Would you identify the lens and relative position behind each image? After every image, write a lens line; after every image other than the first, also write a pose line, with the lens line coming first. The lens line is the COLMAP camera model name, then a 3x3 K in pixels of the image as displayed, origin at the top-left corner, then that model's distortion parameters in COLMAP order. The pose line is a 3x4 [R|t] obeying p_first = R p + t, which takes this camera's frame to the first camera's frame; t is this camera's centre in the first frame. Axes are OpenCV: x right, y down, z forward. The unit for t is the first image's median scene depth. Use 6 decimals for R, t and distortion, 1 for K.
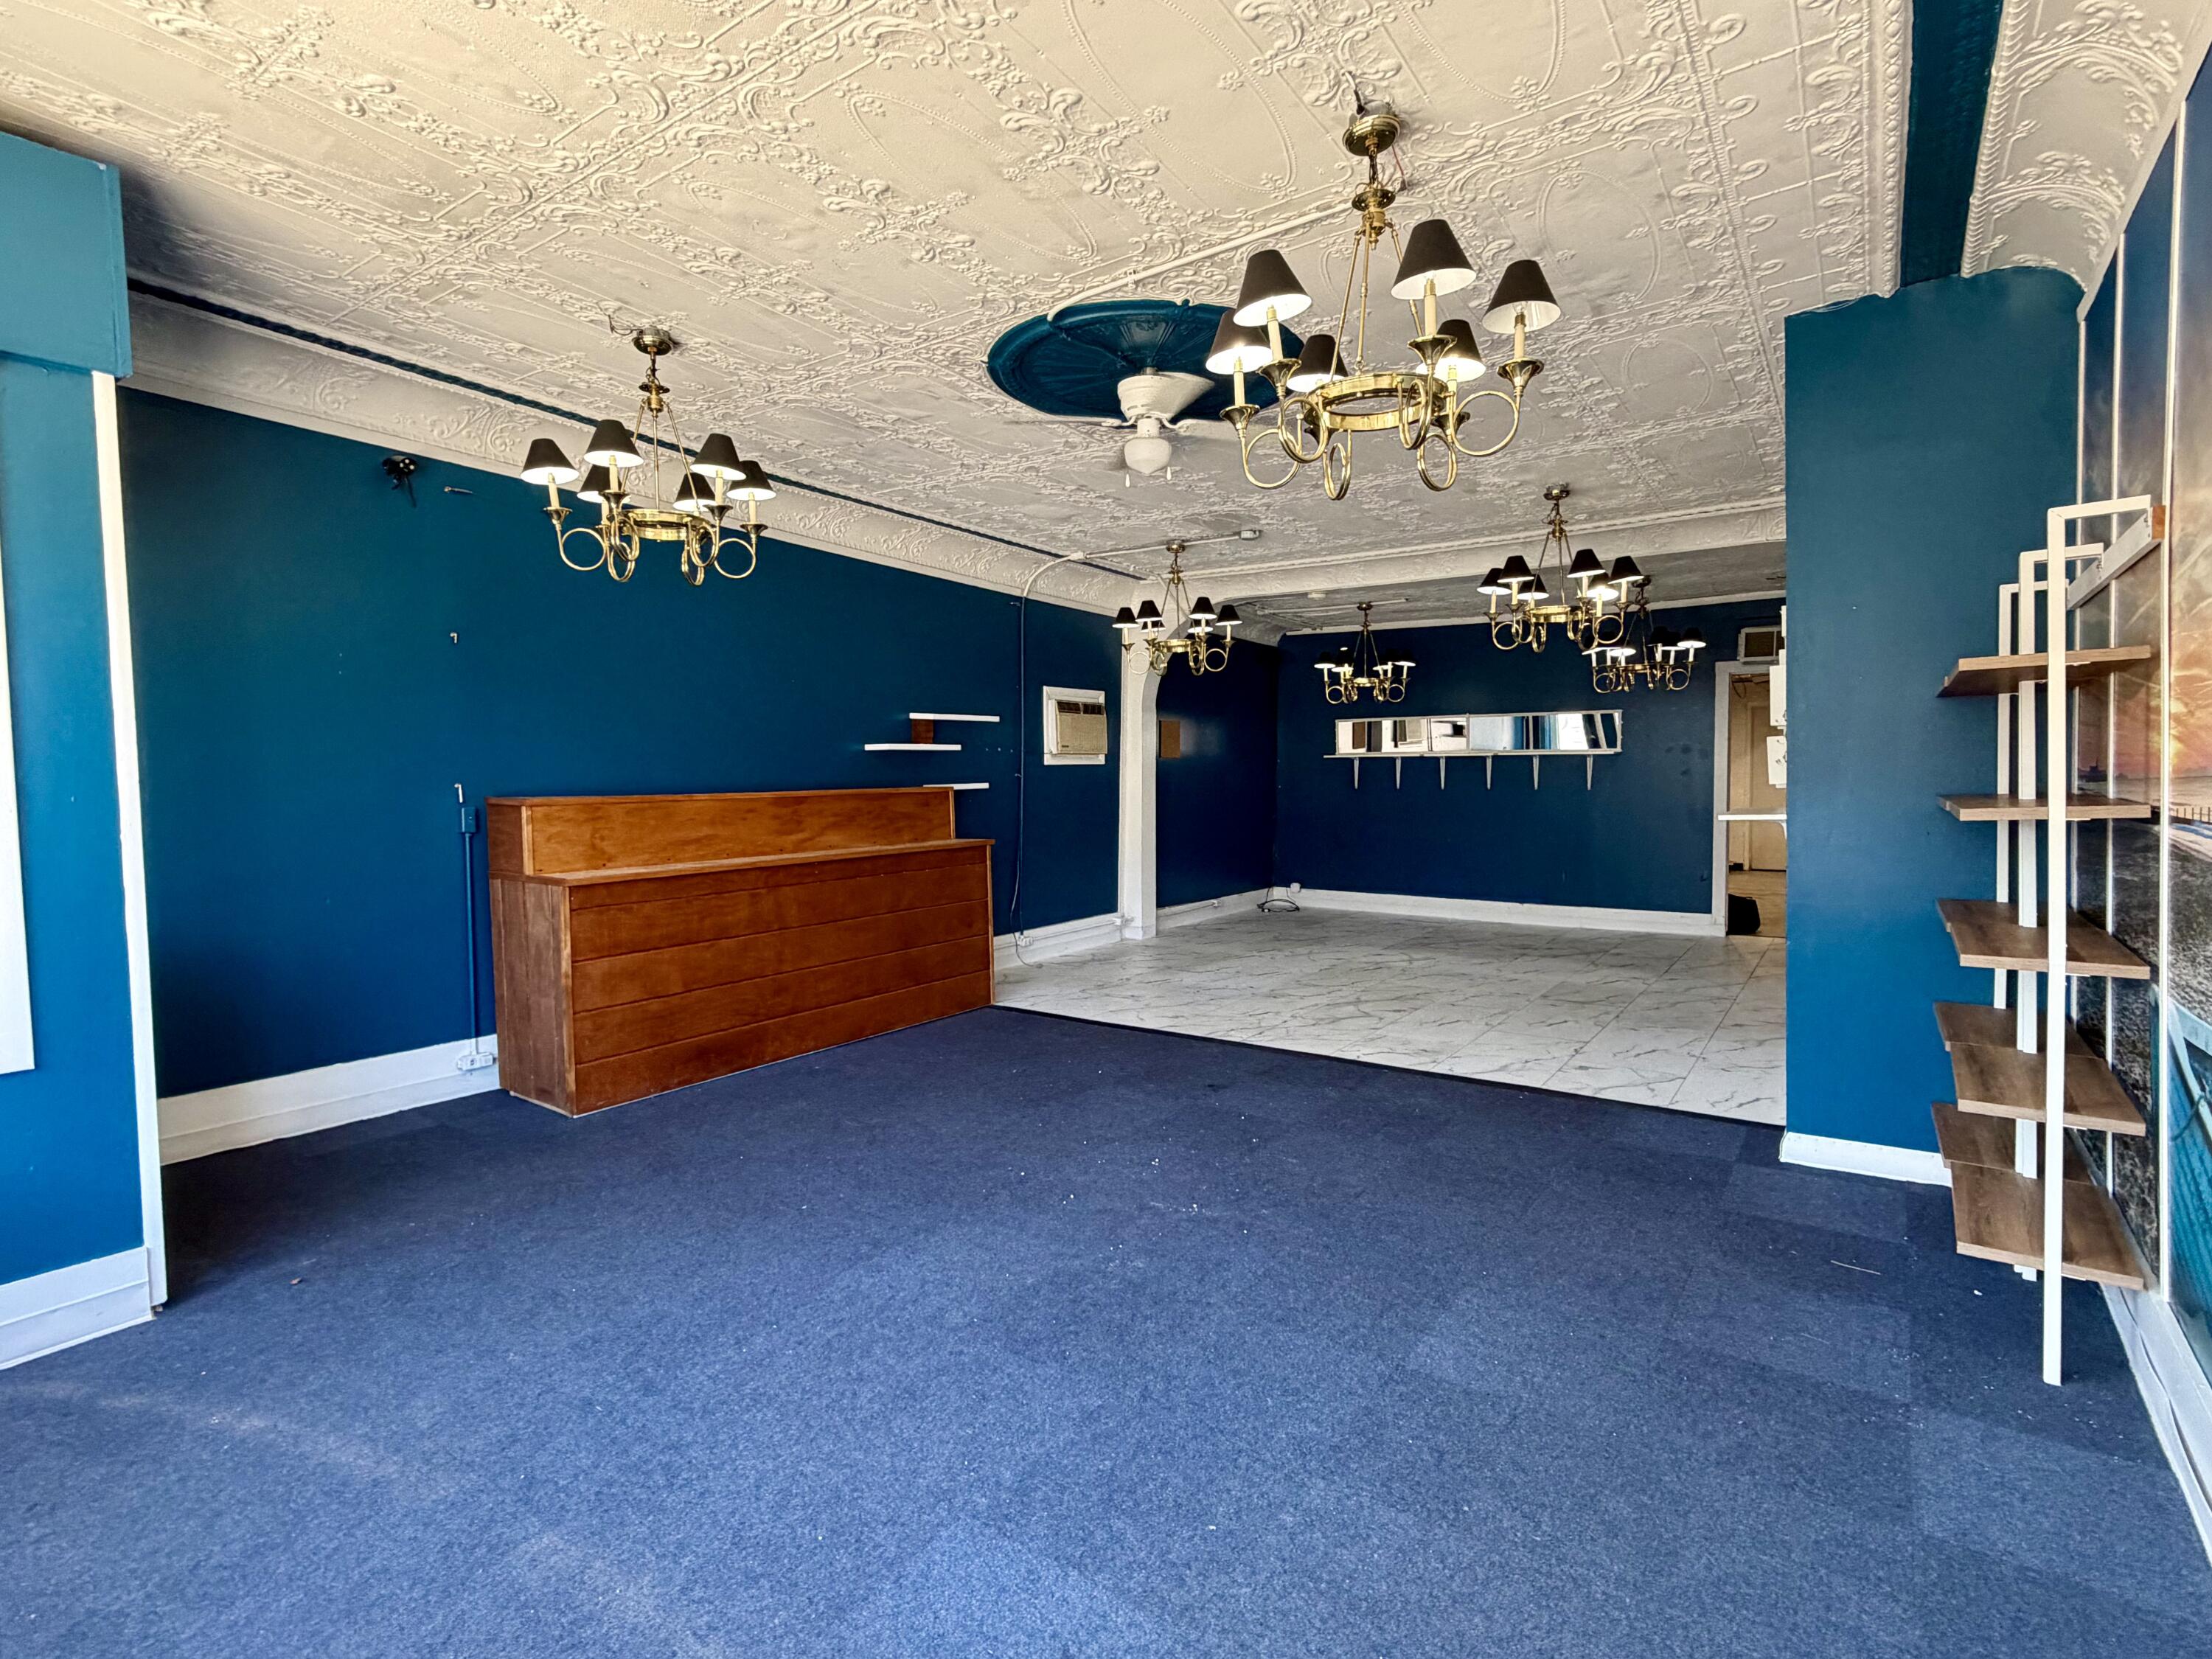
lens RADIAL K [[1093.8, 0, 1104.7], [0, 1093.8, 811.1], [0, 0, 1]] dist [-0.000710, 0.002444]
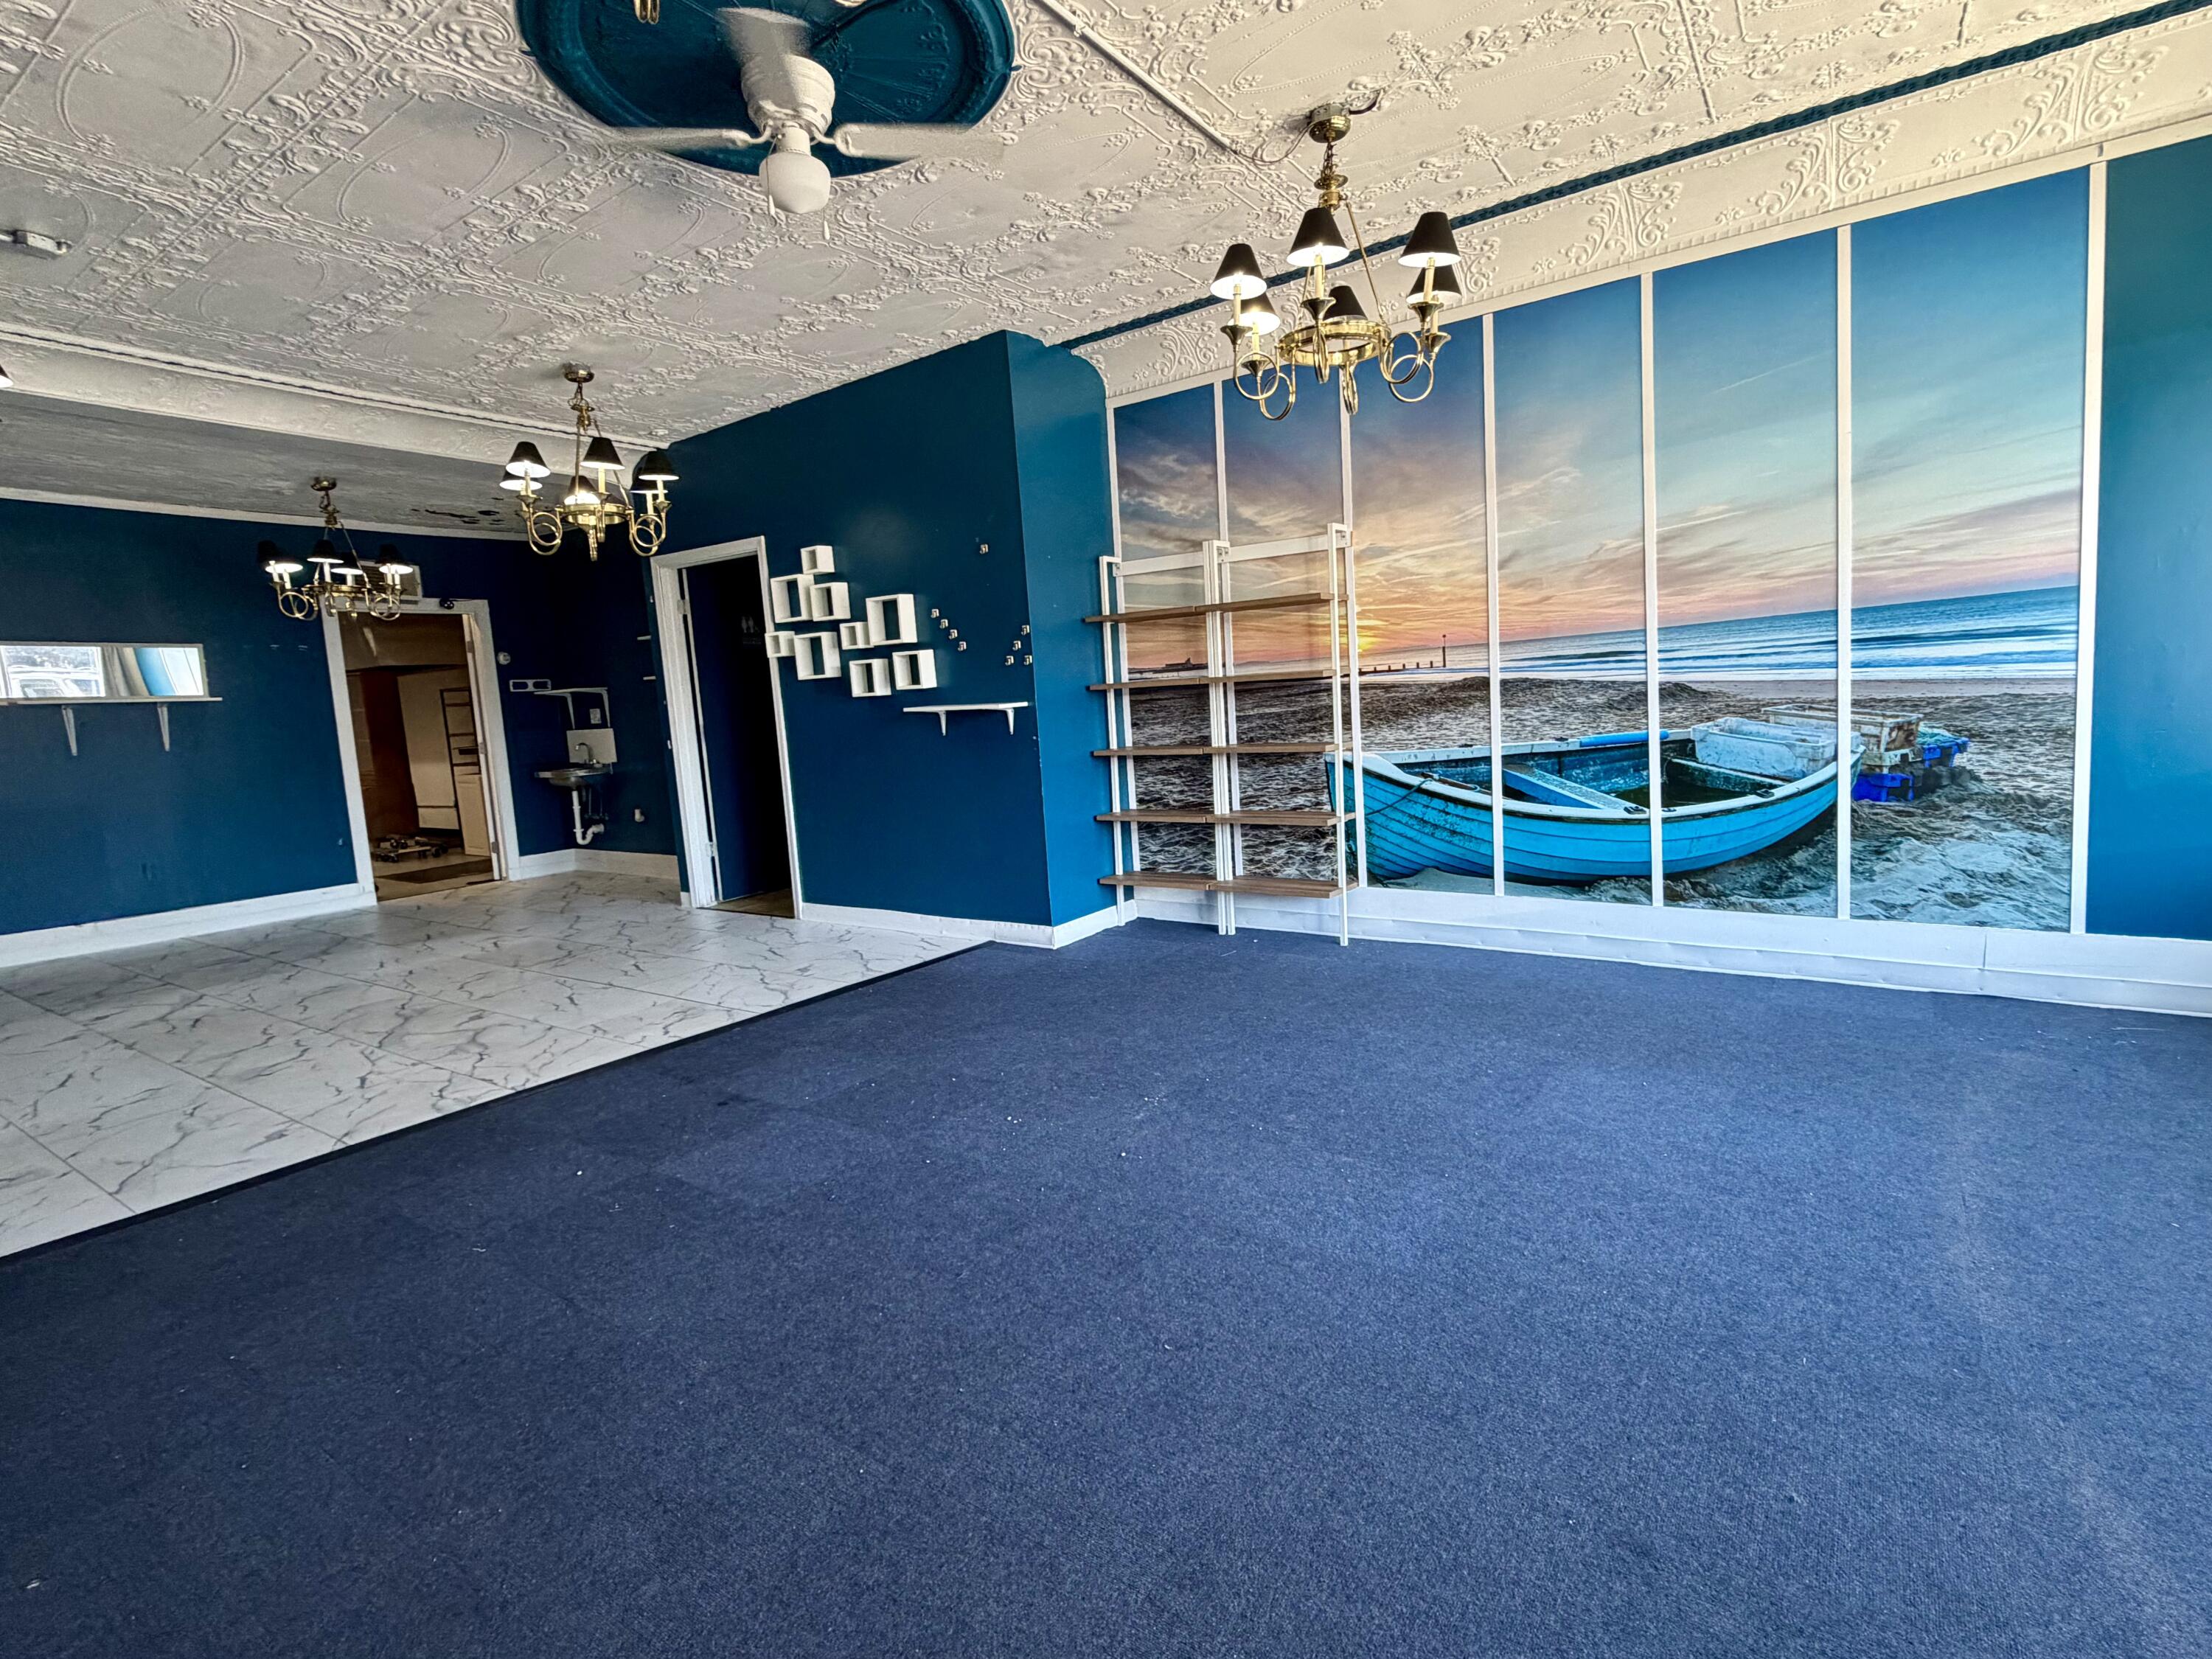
lens RADIAL K [[1093.8, 0, 1104.4], [0, 1093.8, 830.3], [0, 0, 1]] dist [-0.000710, 0.002444]
pose [[-0.016169, -0.108436, 0.993972, -0.592785], [0.088050, 0.990085, 0.109444, 0.015187], [-0.995985, 0.089289, -0.006461, 0.723619]]
